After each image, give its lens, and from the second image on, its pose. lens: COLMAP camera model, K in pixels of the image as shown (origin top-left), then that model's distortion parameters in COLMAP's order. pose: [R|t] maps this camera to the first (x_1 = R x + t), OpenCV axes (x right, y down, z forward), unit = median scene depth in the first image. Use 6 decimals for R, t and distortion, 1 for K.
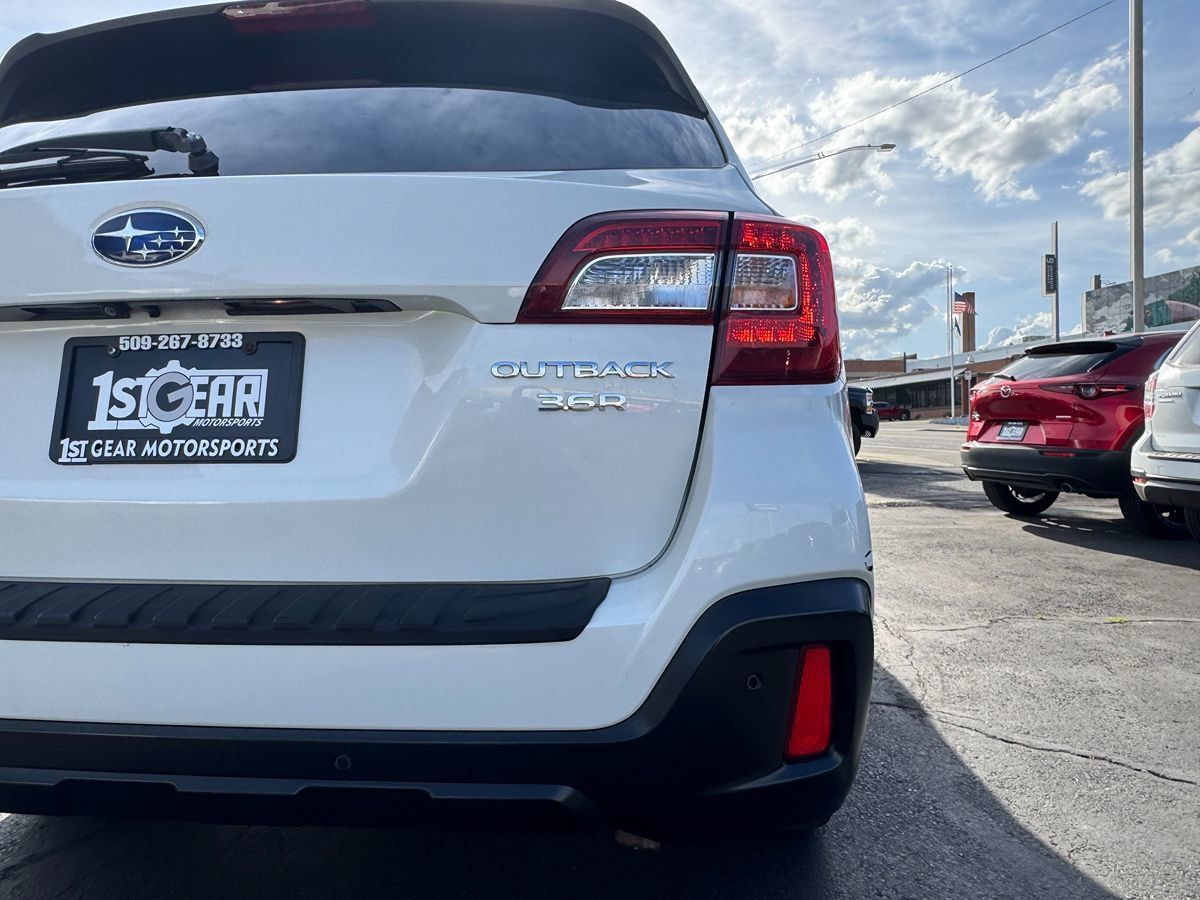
lens RADIAL K [[829.0, 0, 591.0], [0, 829.0, 450.8], [0, 0, 1]] dist [0.000079, 0.002293]
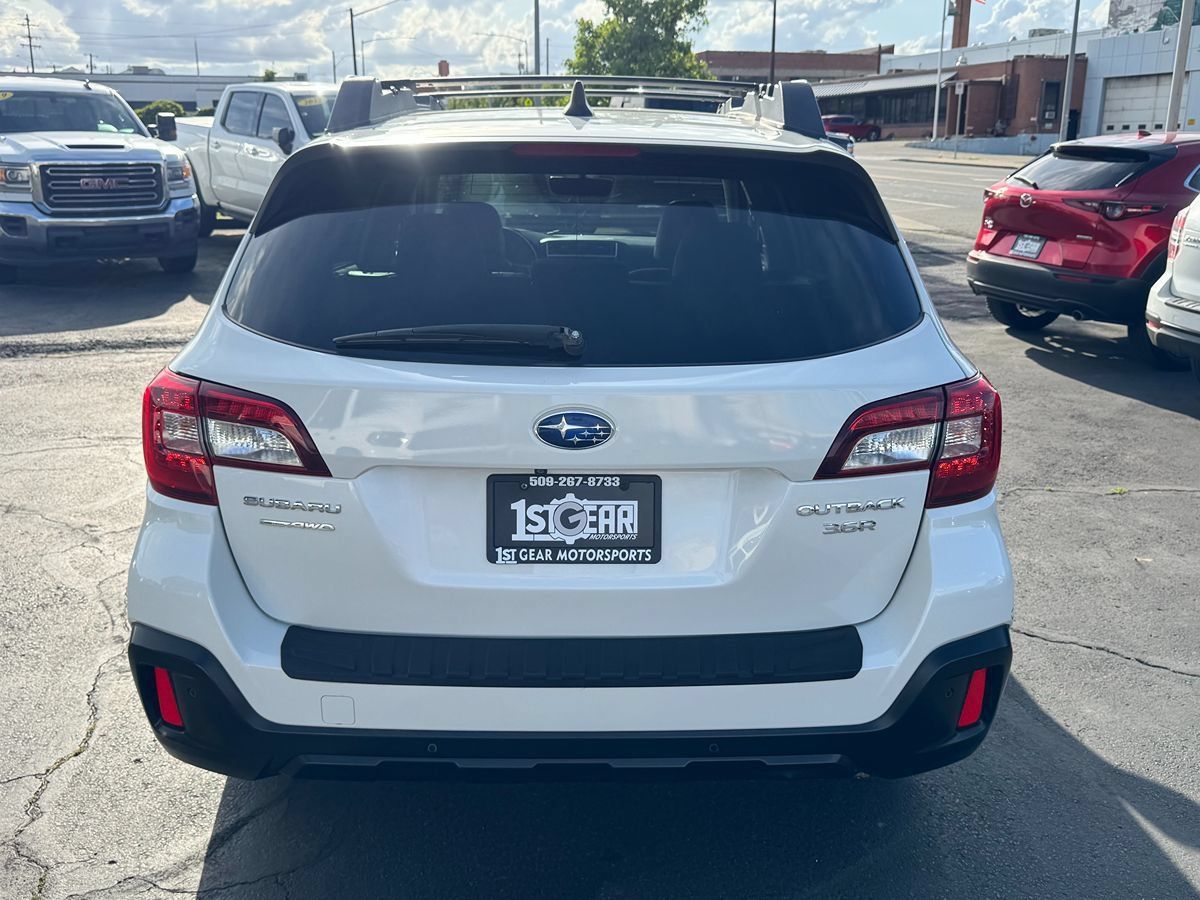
lens RADIAL K [[1065.9, 0, 600.0], [0, 1065.9, 450.0], [0, 0, 1]] dist [0.055570, -0.090101]
pose [[0.992107, -0.017621, 0.124153, -0.392156], [-0.014503, 0.967309, 0.253187, -0.378997], [-0.124555, -0.252989, 0.959418, -0.454533]]
